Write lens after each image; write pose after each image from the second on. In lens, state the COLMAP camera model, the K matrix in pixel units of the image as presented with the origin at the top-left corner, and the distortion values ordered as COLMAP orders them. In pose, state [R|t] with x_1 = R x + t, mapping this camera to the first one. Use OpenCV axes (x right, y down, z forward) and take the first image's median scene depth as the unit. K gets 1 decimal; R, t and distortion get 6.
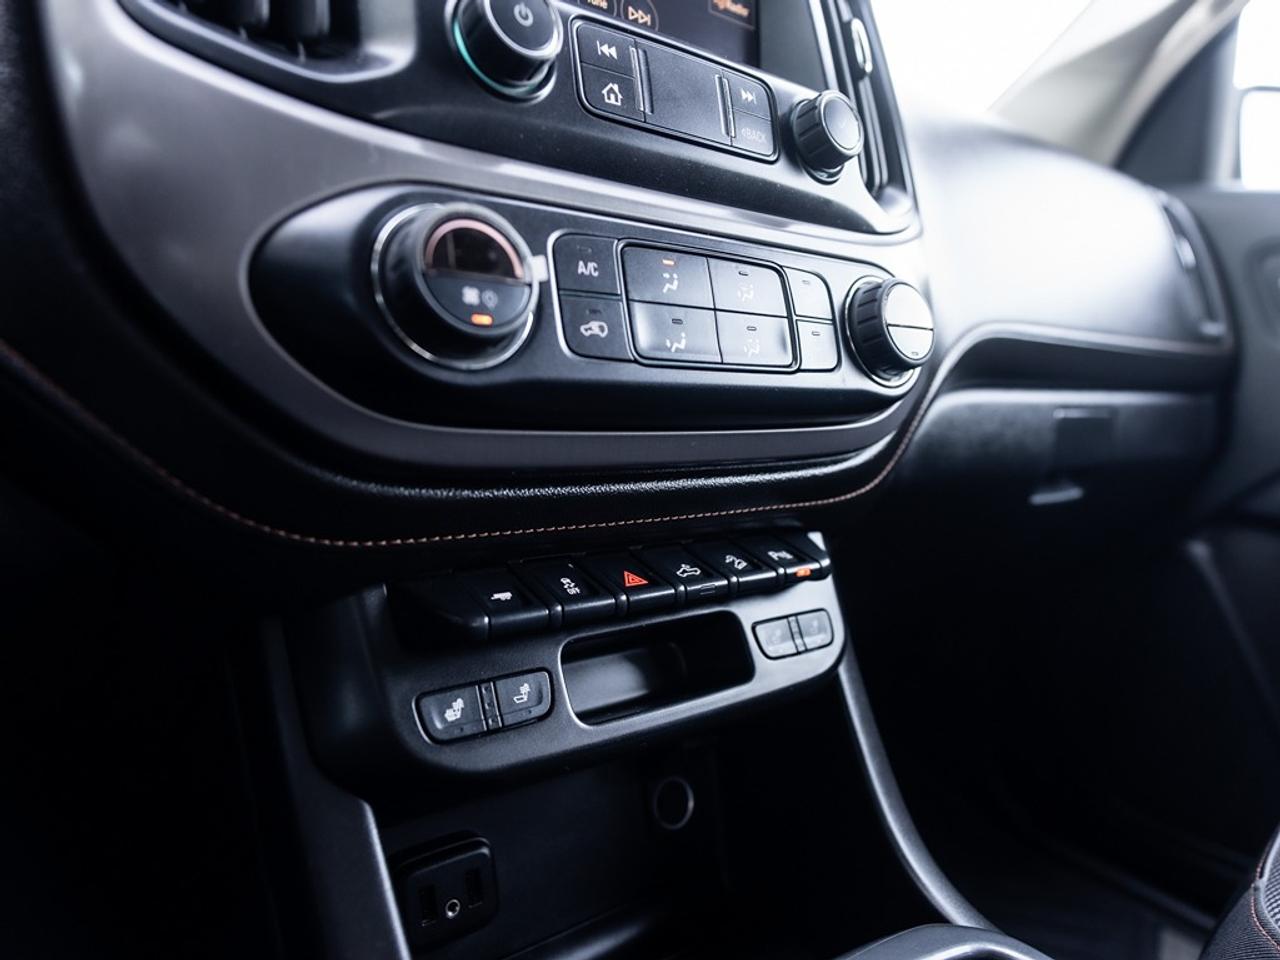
lens RADIAL K [[806.8, 0, 644.2], [0, 806.8, 477.9], [0, 0, 1]] dist [-0.001242, -0.000463]
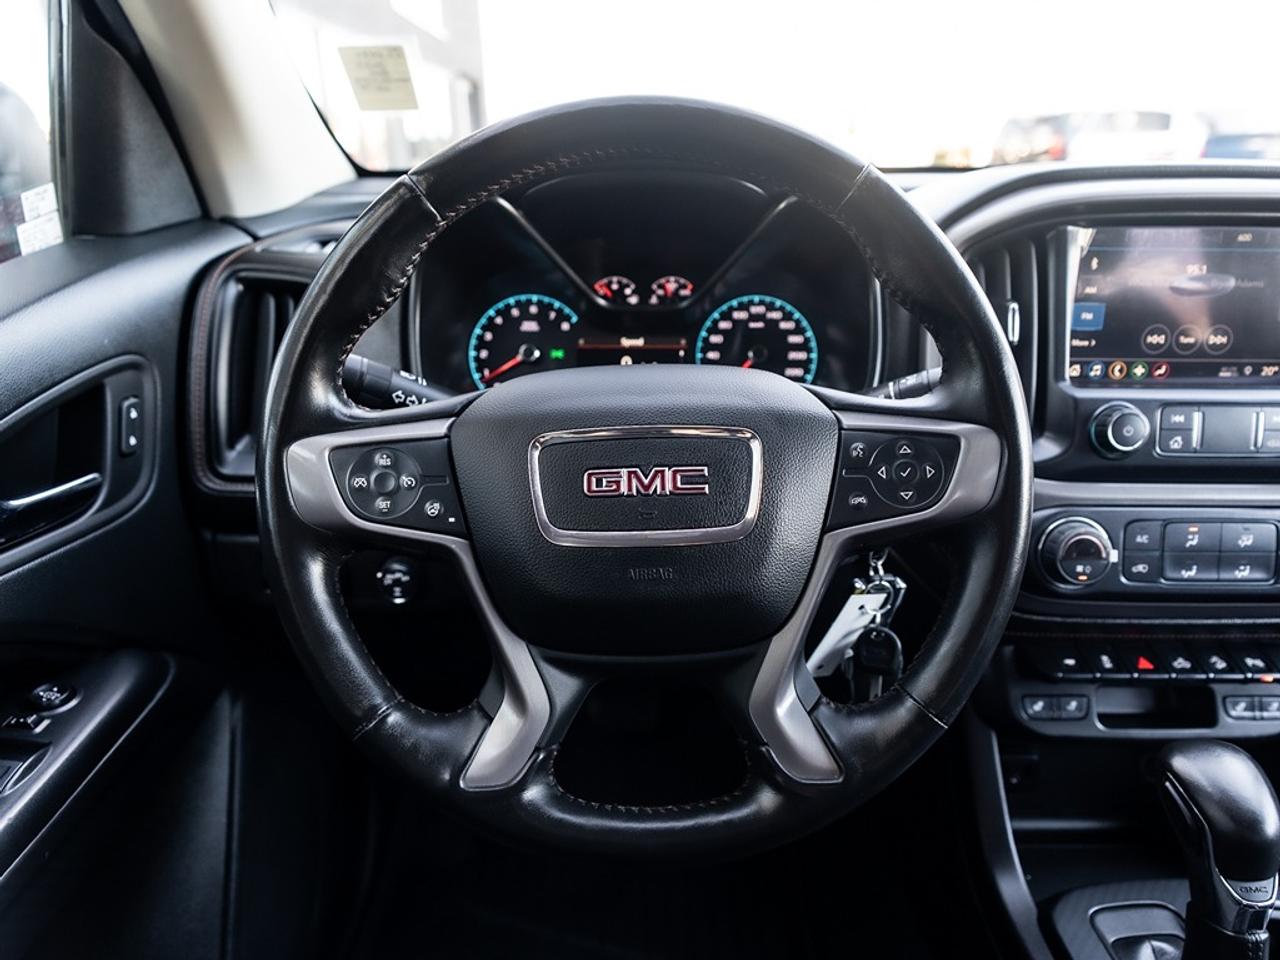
lens RADIAL K [[821.6, 0, 640.2], [0, 821.6, 475.3], [0, 0, 1]] dist [-0.010414, 0.006056]
pose [[0.800064, 0.176727, -0.573293, 0.070485], [-0.050016, 0.971948, 0.229818, -0.771365], [0.597825, -0.155195, 0.786460, -1.301558]]
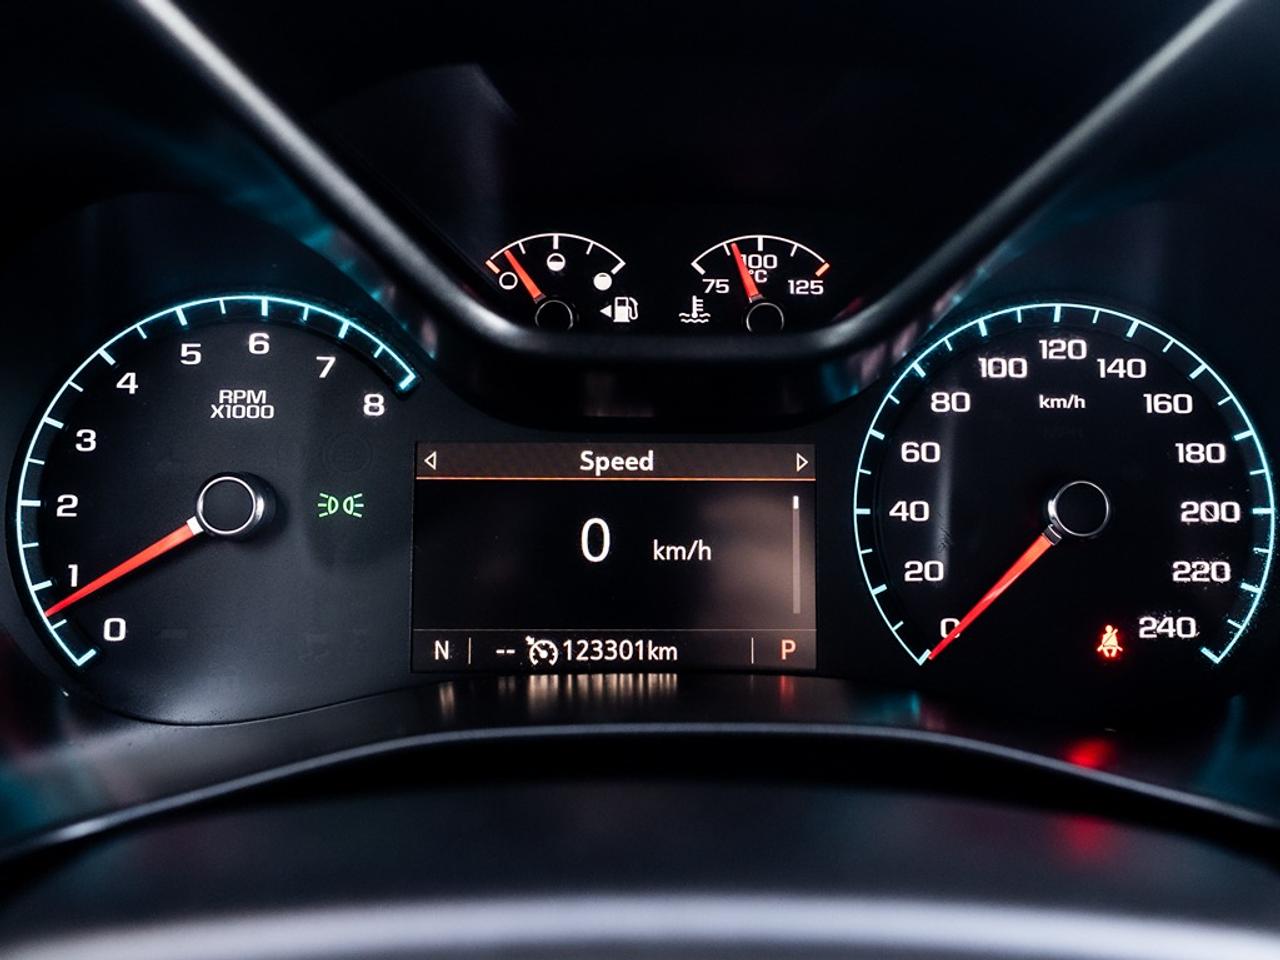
lens RADIAL K [[670.4, 0, 644.3], [0, 670.4, 480.6], [0, 0, 1]] dist [-0.003589, -0.000823]
pose [[0.813847, 0.138478, -0.564338, -1.111932], [-0.054777, 0.985147, 0.162741, -0.667558], [0.578492, -0.101533, 0.809344, 0.263162]]
